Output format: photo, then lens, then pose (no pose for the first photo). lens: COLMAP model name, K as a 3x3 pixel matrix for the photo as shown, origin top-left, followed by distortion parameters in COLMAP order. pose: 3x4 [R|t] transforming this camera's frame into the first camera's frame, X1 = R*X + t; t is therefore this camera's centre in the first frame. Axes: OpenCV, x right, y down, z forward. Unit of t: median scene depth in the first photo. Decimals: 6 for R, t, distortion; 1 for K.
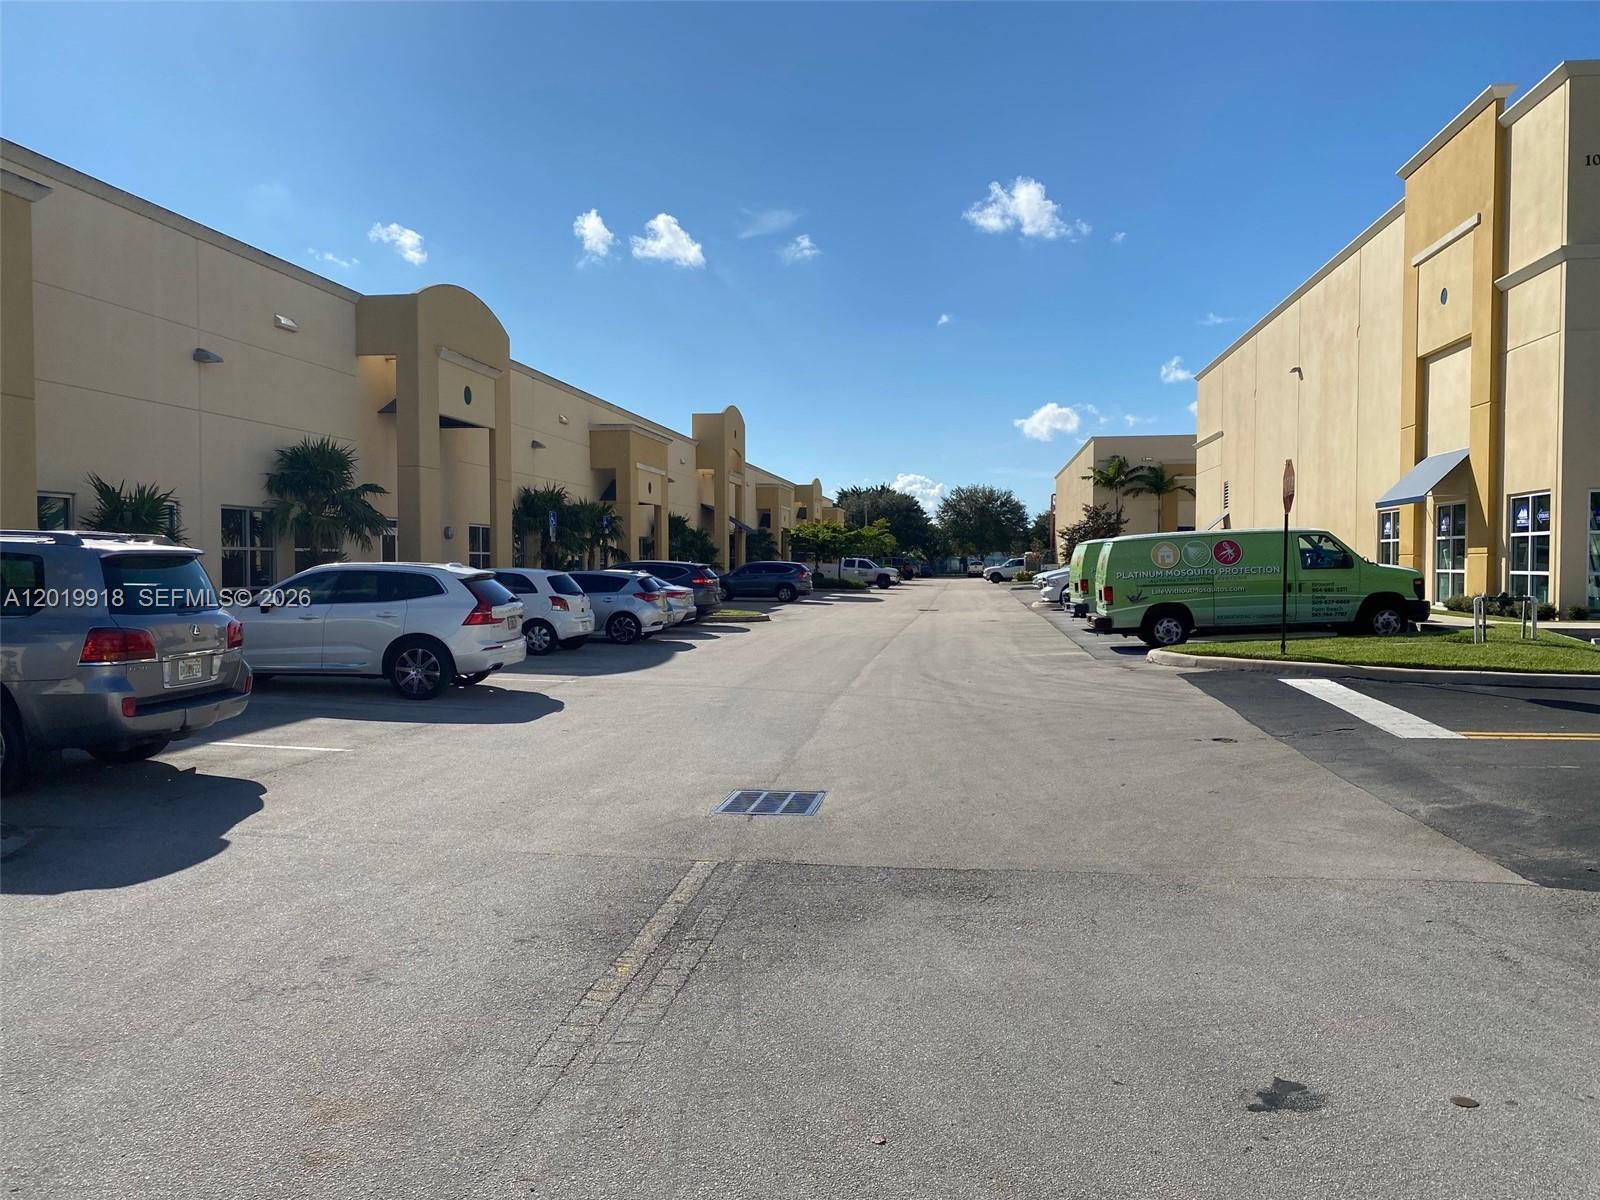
lens RADIAL K [[1220.9, 0, 800.0], [0, 1220.9, 600.0], [0, 0, 1]] dist [0.001750, -0.007085]
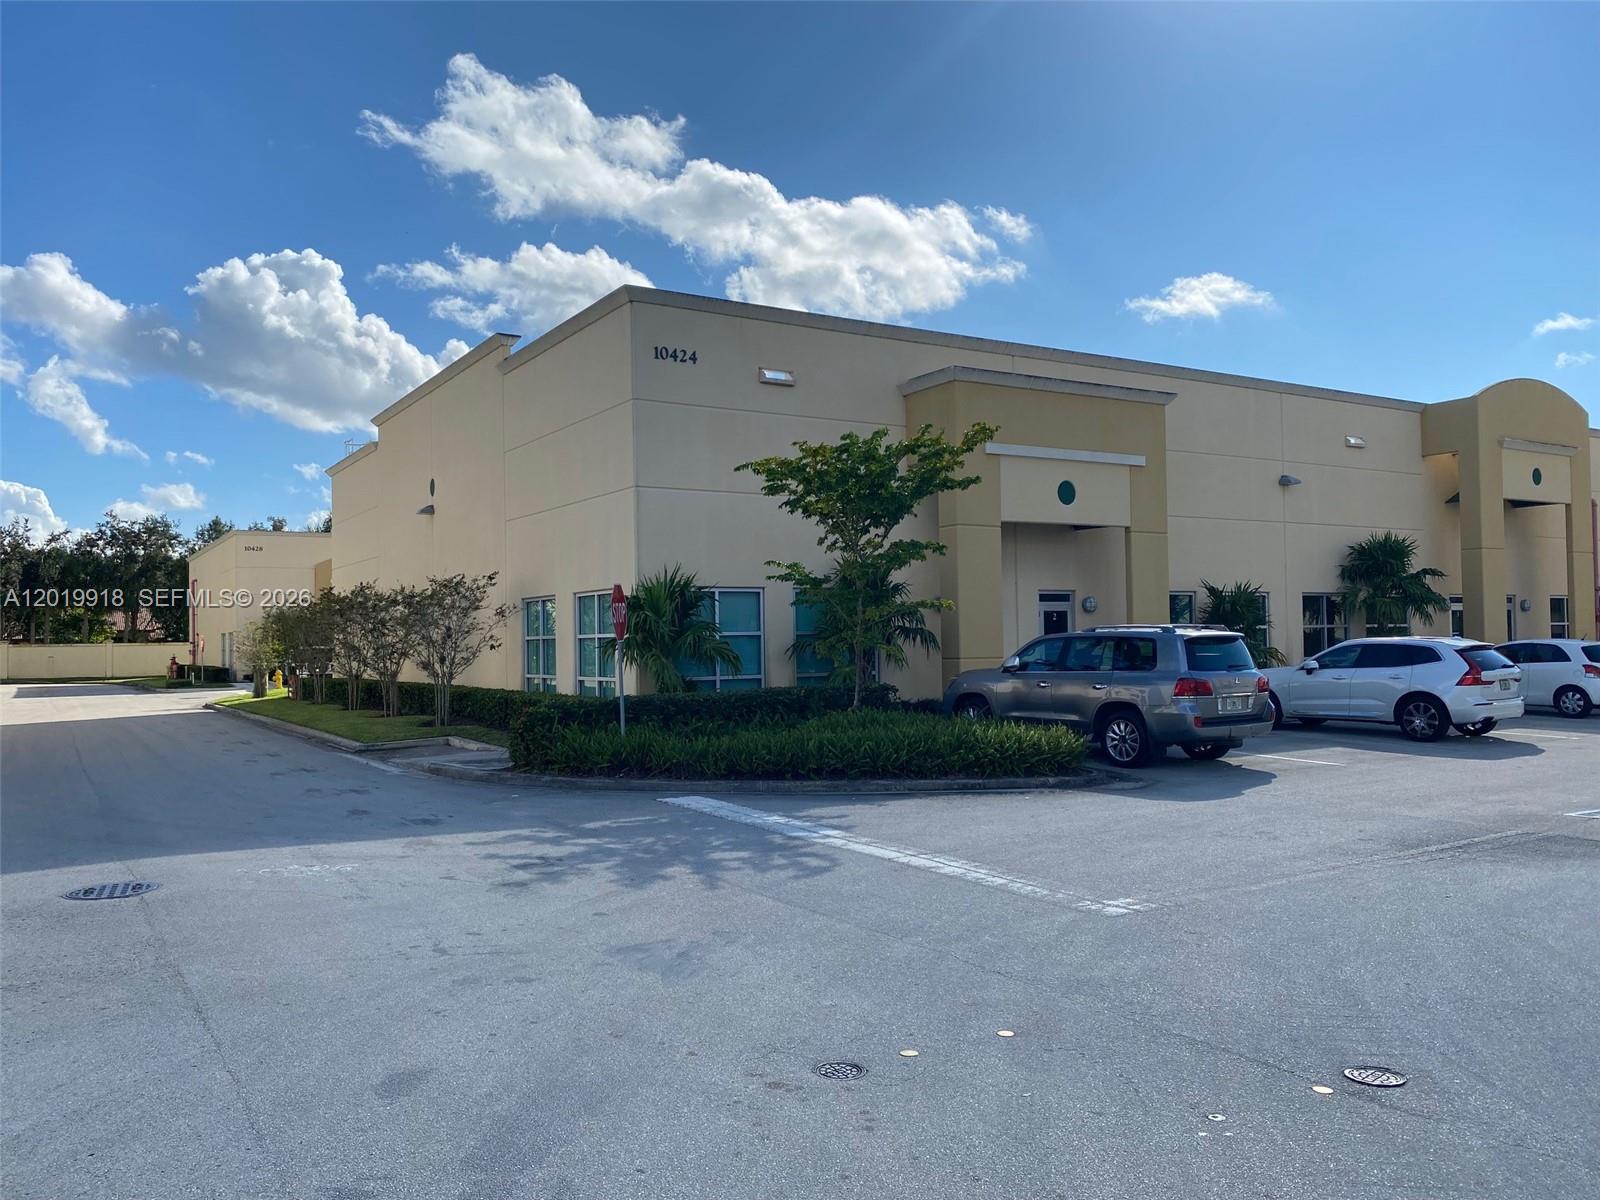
lens RADIAL K [[1220.9, 0, 800.0], [0, 1220.9, 600.0], [0, 0, 1]] dist [0.001750, -0.007085]
pose [[0.640939, -0.036994, -0.766700, 0.241003], [-0.007921, 0.998466, -0.054799, 0.005869], [0.767551, 0.041196, 0.639663, -0.319700]]
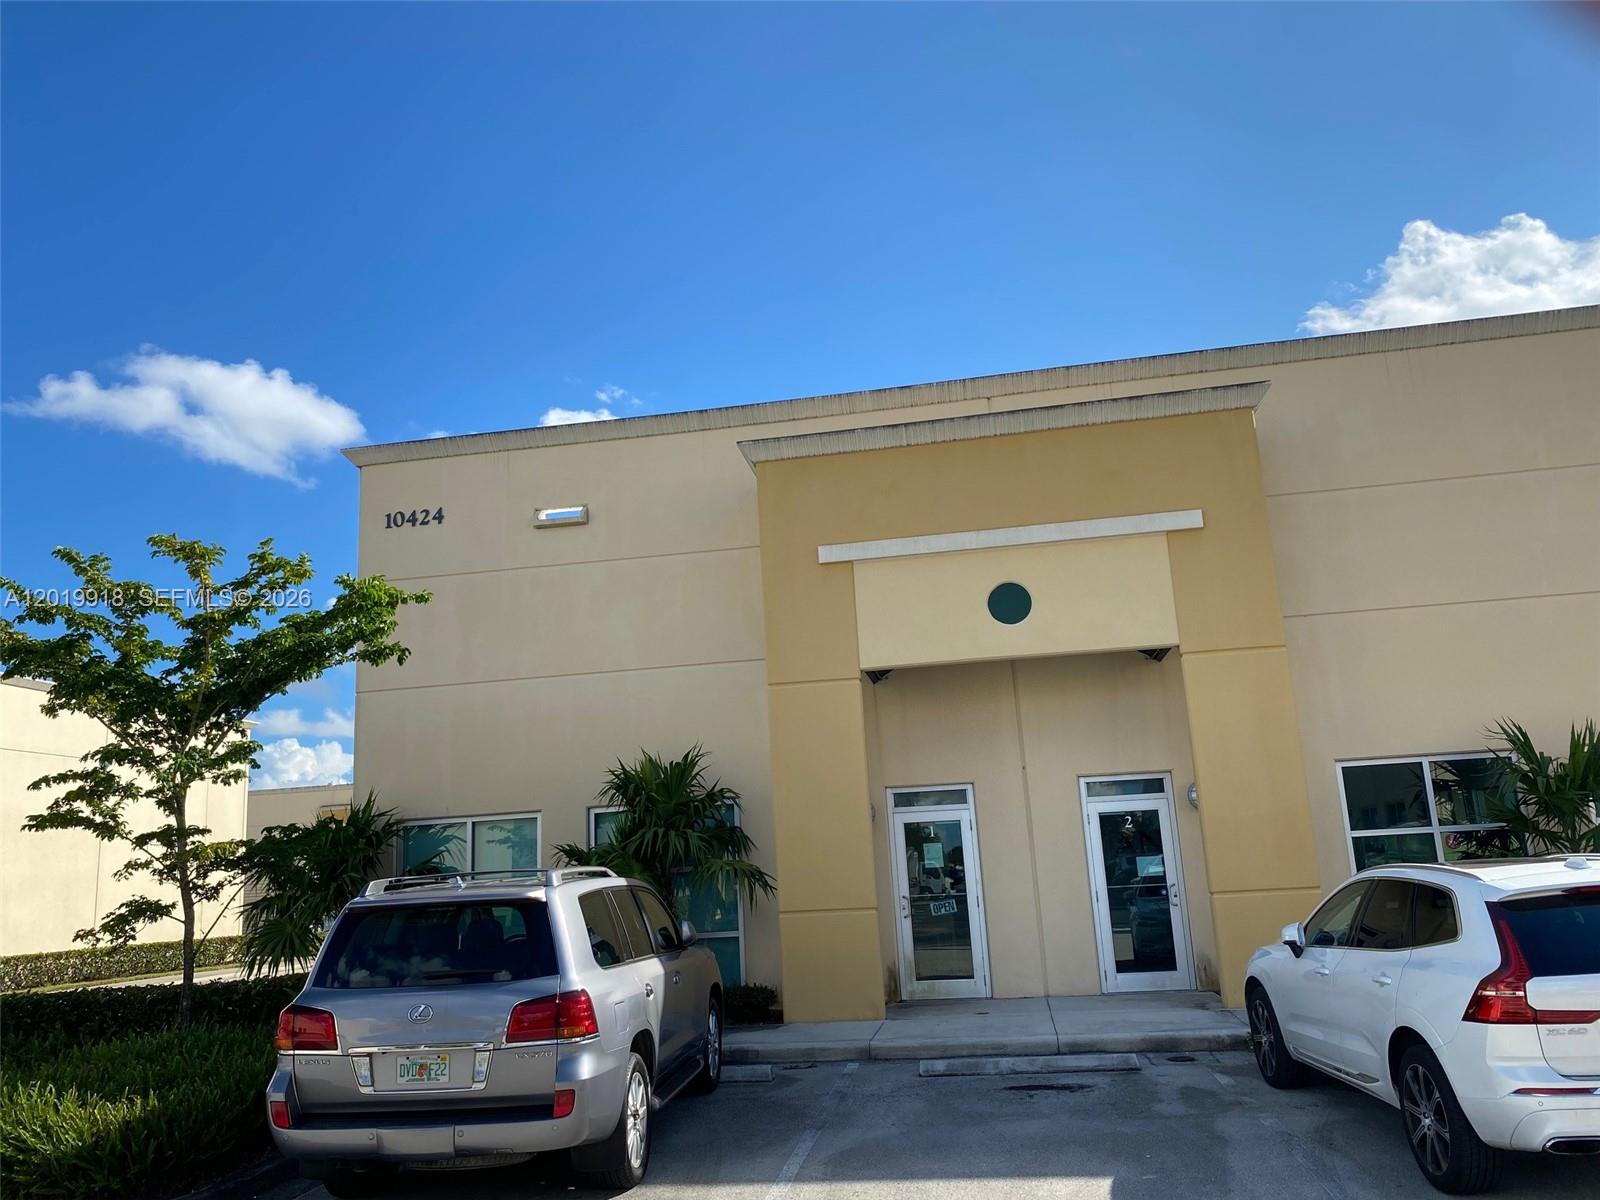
lens RADIAL K [[1236.1, 0, 797.8], [0, 1236.1, 573.7], [0, 0, 1]] dist [0.001617, -0.116805]
pose [[-0.042454, -0.229593, -0.972360, 0.154937], [0.016750, 0.972937, -0.230461, -0.033719], [0.998958, -0.026071, -0.037459, 0.704157]]
